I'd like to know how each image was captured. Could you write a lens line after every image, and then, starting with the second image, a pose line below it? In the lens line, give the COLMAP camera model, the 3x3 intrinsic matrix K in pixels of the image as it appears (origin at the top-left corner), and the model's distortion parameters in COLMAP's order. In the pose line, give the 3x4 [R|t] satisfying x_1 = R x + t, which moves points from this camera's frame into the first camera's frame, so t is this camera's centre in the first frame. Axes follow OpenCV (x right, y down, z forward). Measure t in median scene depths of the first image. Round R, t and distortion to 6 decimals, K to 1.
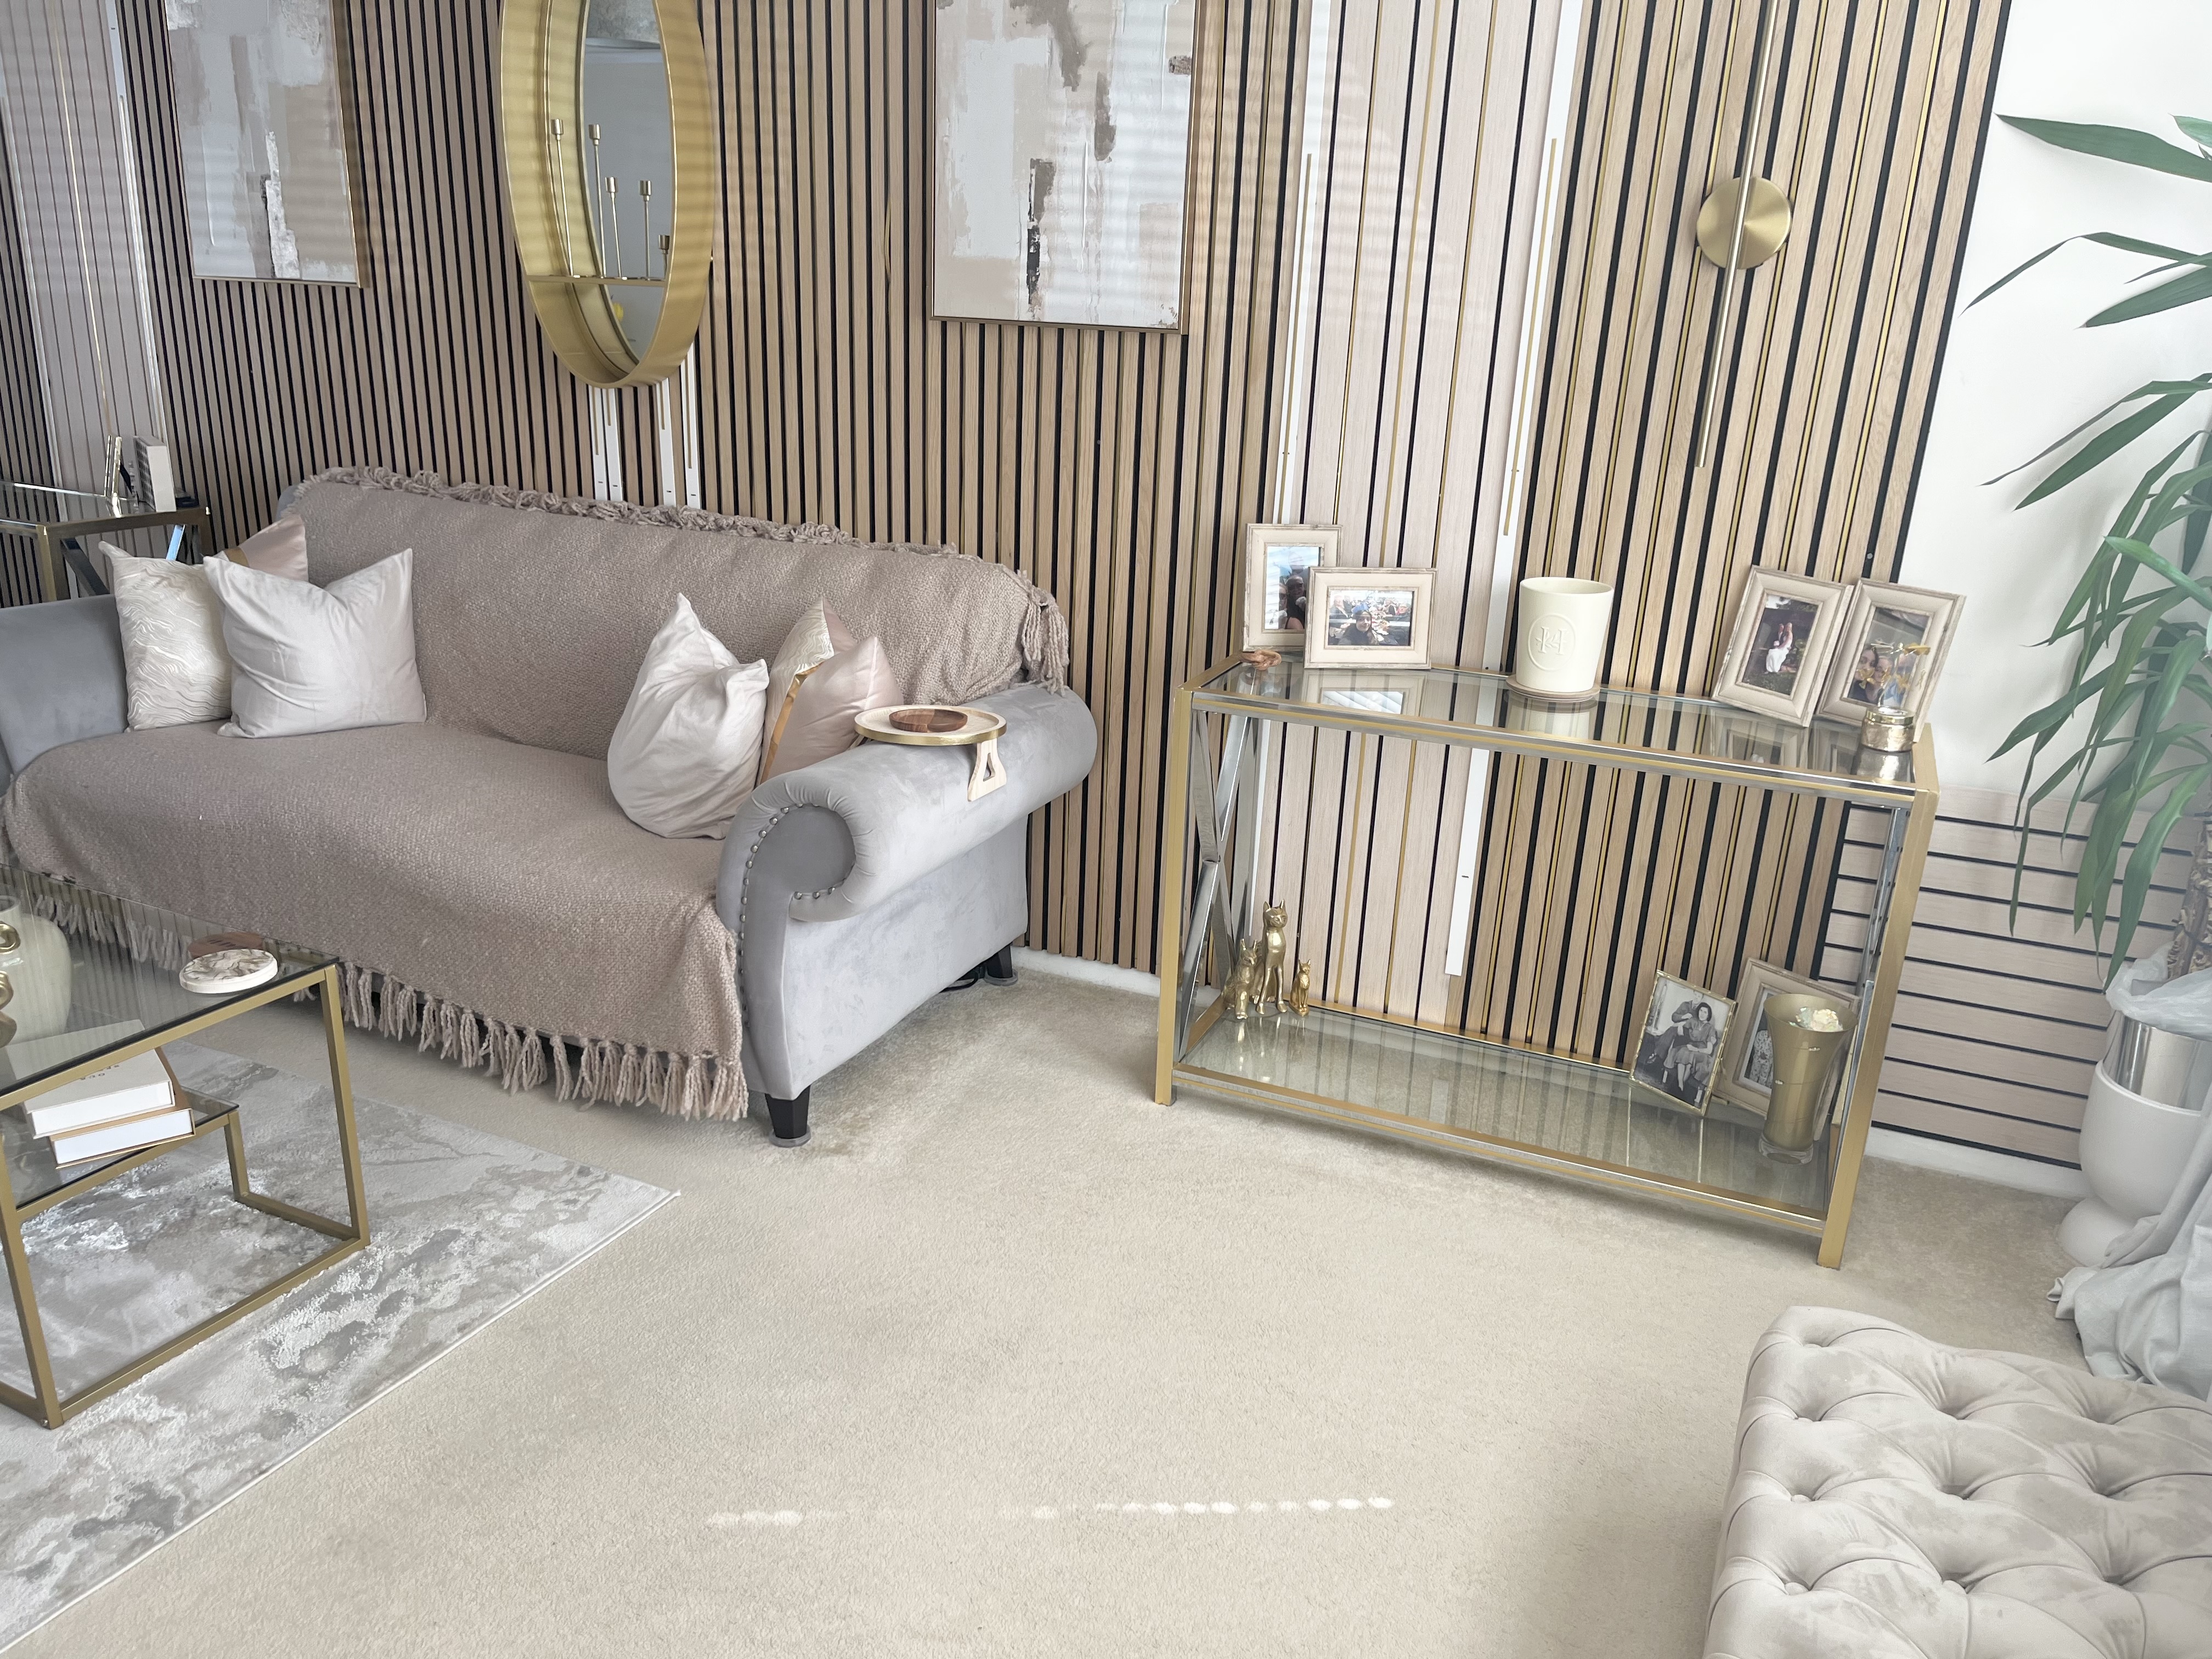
lens RADIAL K [[1684.1, 0, 1102.6], [0, 1684.1, 877.3], [0, 0, 1]] dist [0.035959, -0.026908]
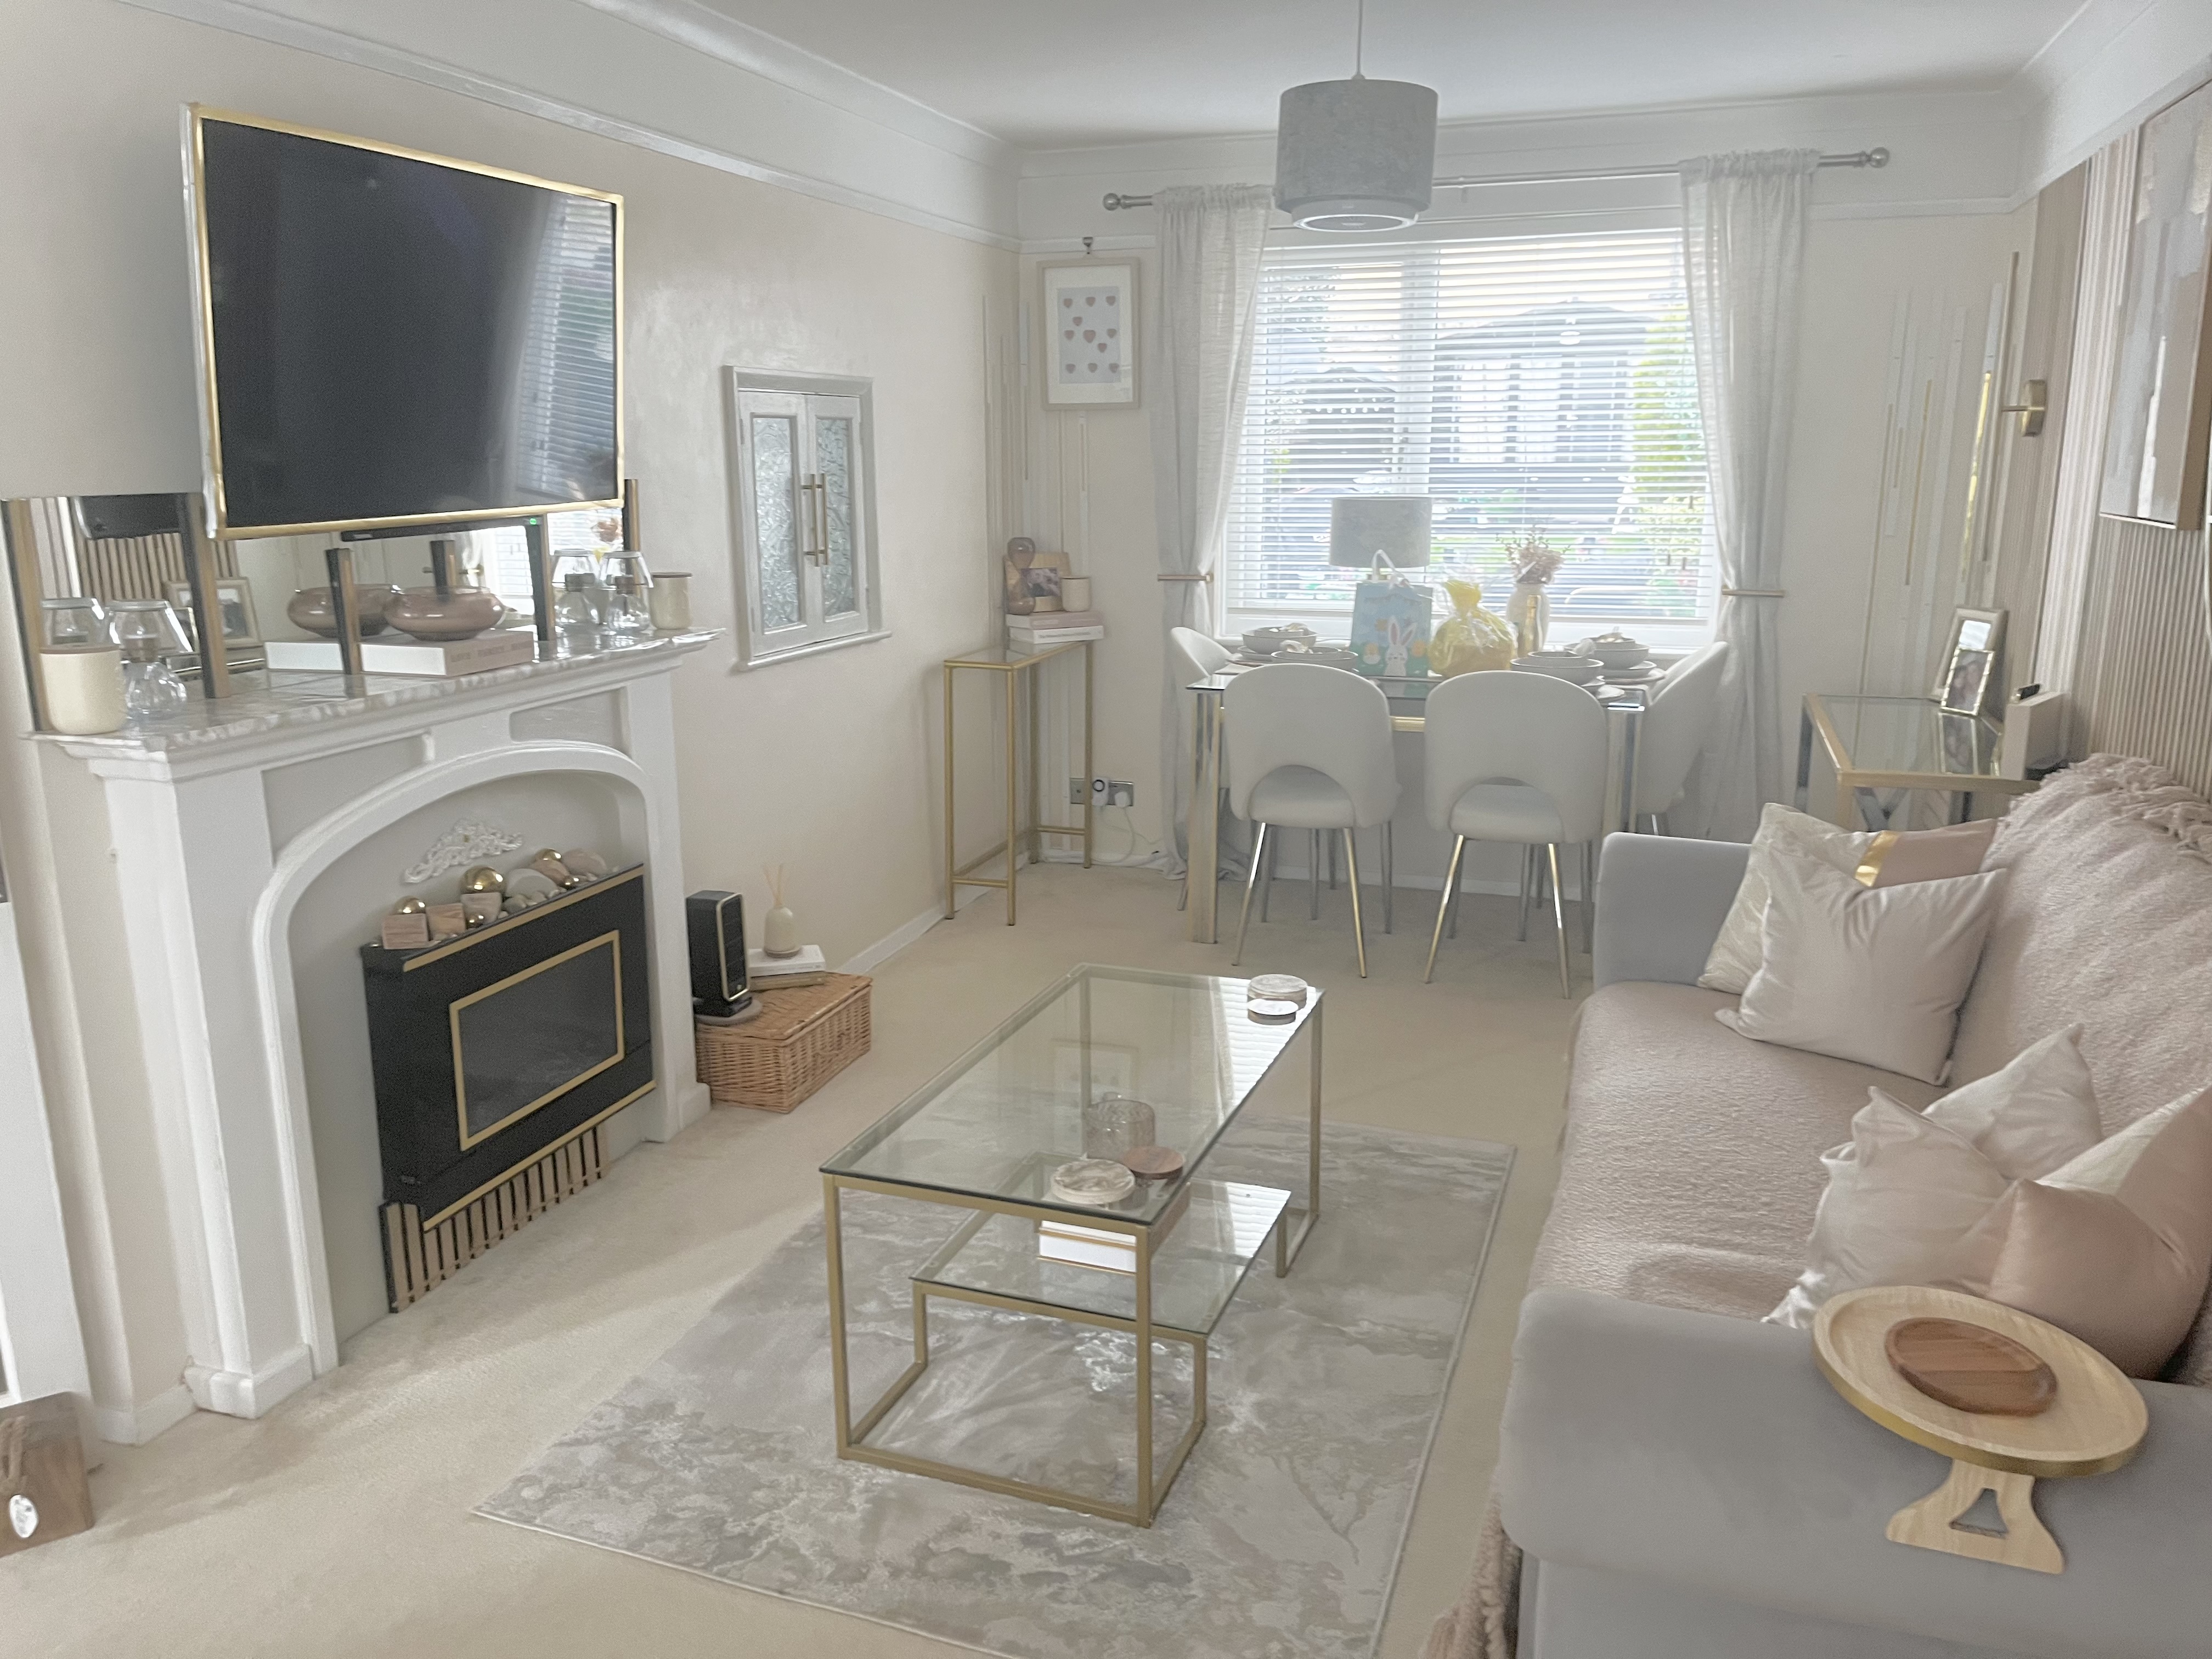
lens RADIAL K [[1684.1, 0, 1096.1], [0, 1684.1, 840.1], [0, 0, 1]] dist [0.035959, -0.026908]
pose [[0.101410, 0.189767, -0.976578, 0.341233], [-0.323992, 0.934422, 0.147931, -0.225489], [0.940609, 0.301402, 0.156243, 0.615906]]
